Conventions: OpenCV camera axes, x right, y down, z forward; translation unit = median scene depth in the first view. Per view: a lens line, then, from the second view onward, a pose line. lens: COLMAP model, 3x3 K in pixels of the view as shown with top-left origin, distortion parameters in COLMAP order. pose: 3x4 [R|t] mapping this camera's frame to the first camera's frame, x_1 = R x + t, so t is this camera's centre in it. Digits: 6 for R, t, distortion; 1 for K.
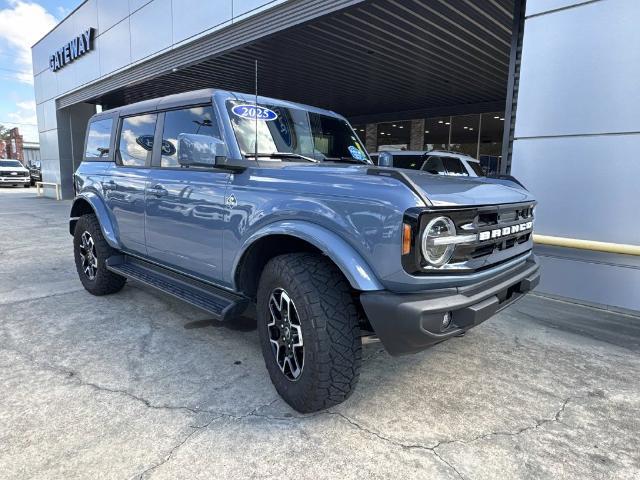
lens RADIAL K [[410.6, 0, 320.7], [0, 410.6, 237.4], [0, 0, 1]] dist [0.002522, -0.008701]
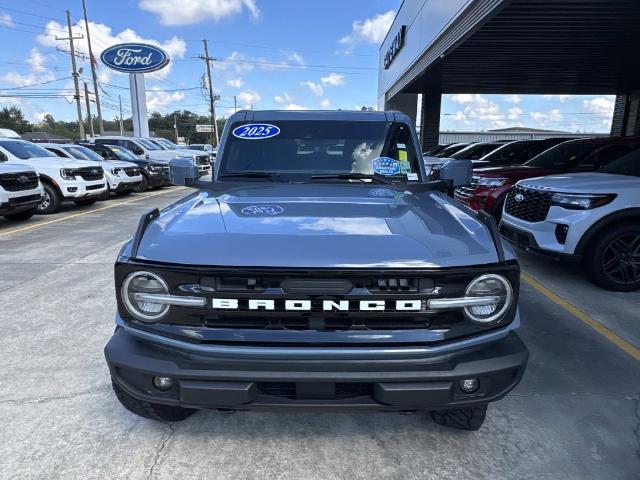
lens RADIAL K [[410.6, 0, 324.1], [0, 410.6, 240.3], [0, 0, 1]] dist [0.002522, -0.008701]
pose [[0.674643, 0.147108, -0.723337, 1.078741], [-0.102142, 0.989117, 0.105896, -0.227868], [0.731043, 0.002441, 0.682327, 0.602672]]
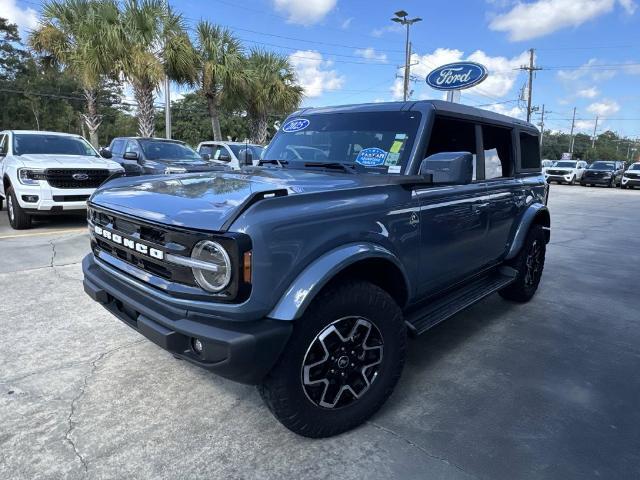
lens RADIAL K [[410.6, 0, 320.5], [0, 410.6, 239.8], [0, 0, 1]] dist [0.002522, -0.008701]
pose [[-0.009164, 0.180783, -0.983480, 1.536821], [-0.184146, 0.966396, 0.179358, -0.302448], [0.982856, 0.182747, 0.024435, 1.592119]]
